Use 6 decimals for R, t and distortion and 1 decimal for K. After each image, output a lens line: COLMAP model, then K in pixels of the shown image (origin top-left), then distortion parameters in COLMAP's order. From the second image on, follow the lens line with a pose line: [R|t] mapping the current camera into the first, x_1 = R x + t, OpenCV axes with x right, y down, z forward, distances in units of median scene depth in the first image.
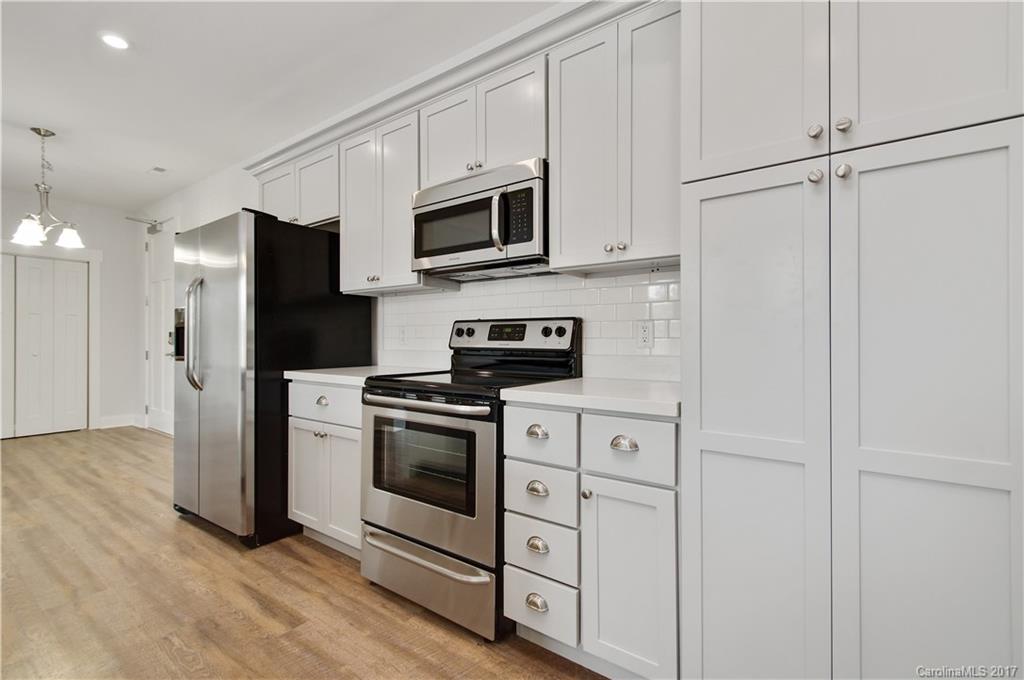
lens RADIAL K [[467.8, 0, 512.0], [0, 467.8, 340.0], [0, 0, 1]] dist [0.000357, -0.009535]
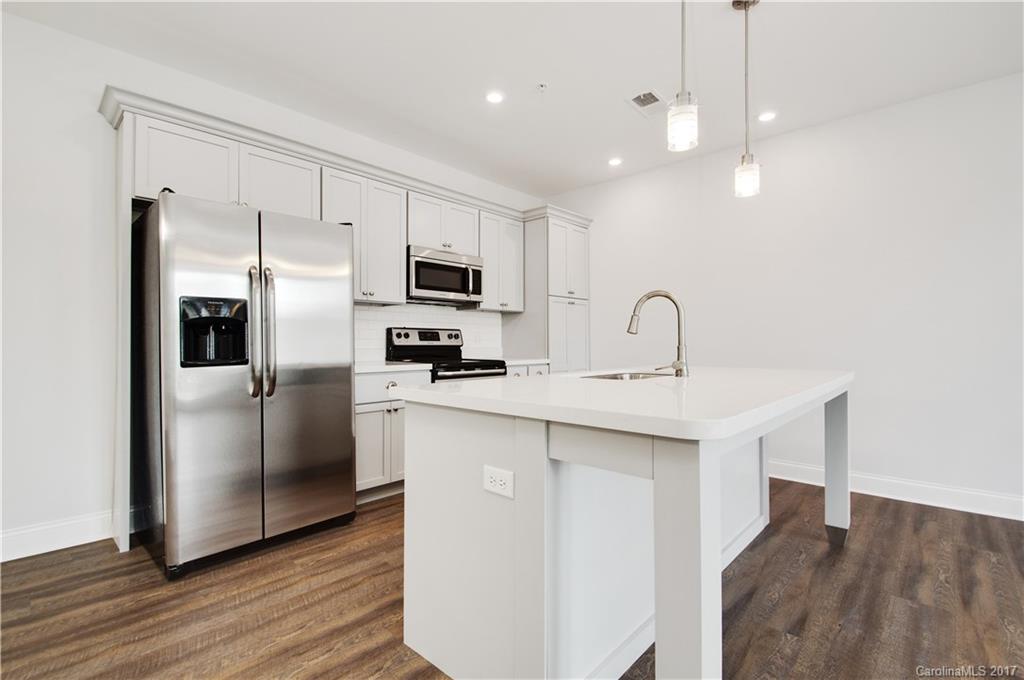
lens RADIAL K [[467.8, 0, 512.0], [0, 467.8, 340.0], [0, 0, 1]] dist [0.000357, -0.009535]
pose [[0.110662, 0.002802, 0.993854, -1.712708], [-0.000542, 0.999996, -0.002759, 0.002625], [-0.993858, -0.000233, 0.110663, 0.495931]]
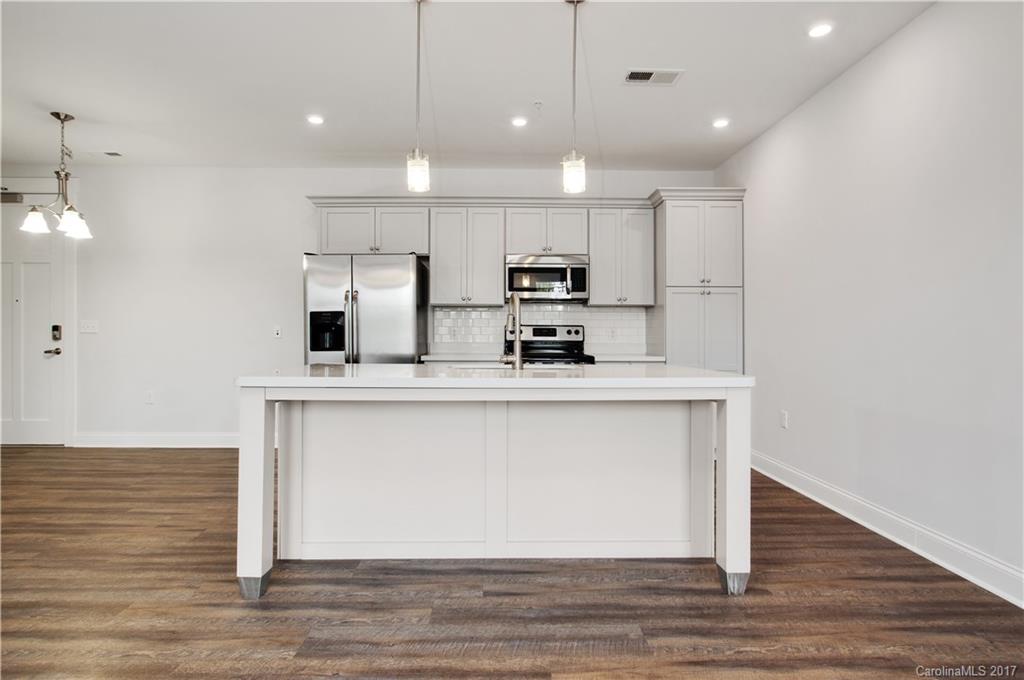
lens RADIAL K [[555.0, 0, 516.0], [0, 555.0, 331.5], [0, 0, 1]] dist [-0.006758, -0.000405]
pose [[0.801091, 0.013344, 0.598393, -1.467992], [-0.005488, 0.999873, -0.014950, 0.015483], [-0.598517, 0.008692, 0.801063, -0.757214]]
